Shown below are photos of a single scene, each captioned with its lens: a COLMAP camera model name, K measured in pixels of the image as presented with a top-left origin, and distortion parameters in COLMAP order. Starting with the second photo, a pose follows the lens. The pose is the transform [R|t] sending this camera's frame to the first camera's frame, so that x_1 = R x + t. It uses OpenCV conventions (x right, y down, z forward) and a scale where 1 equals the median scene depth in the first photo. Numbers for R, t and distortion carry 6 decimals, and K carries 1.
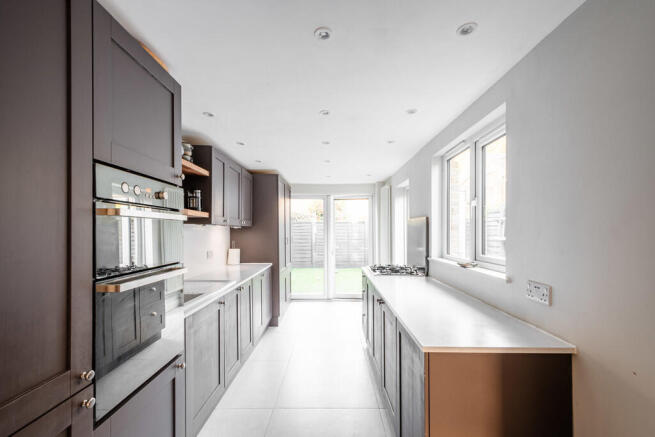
lens RADIAL K [[293.7, 0, 325.8], [0, 293.7, 226.6], [0, 0, 1]] dist [0.000391, 0.000045]
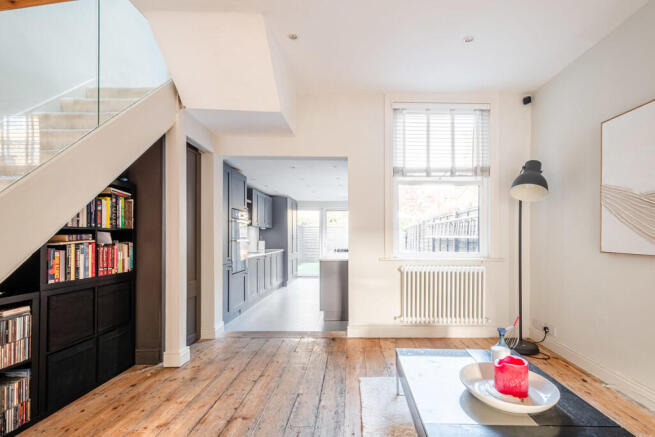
lens RADIAL K [[296.8, 0, 329.8], [0, 296.8, 234.8], [0, 0, 1]] dist [-0.000417, -0.000074]
pose [[0.998548, 0.007253, -0.053383, 0.175878], [-0.006900, 0.999953, 0.006808, 0.025797], [0.053430, -0.006429, 0.998551, -0.701474]]
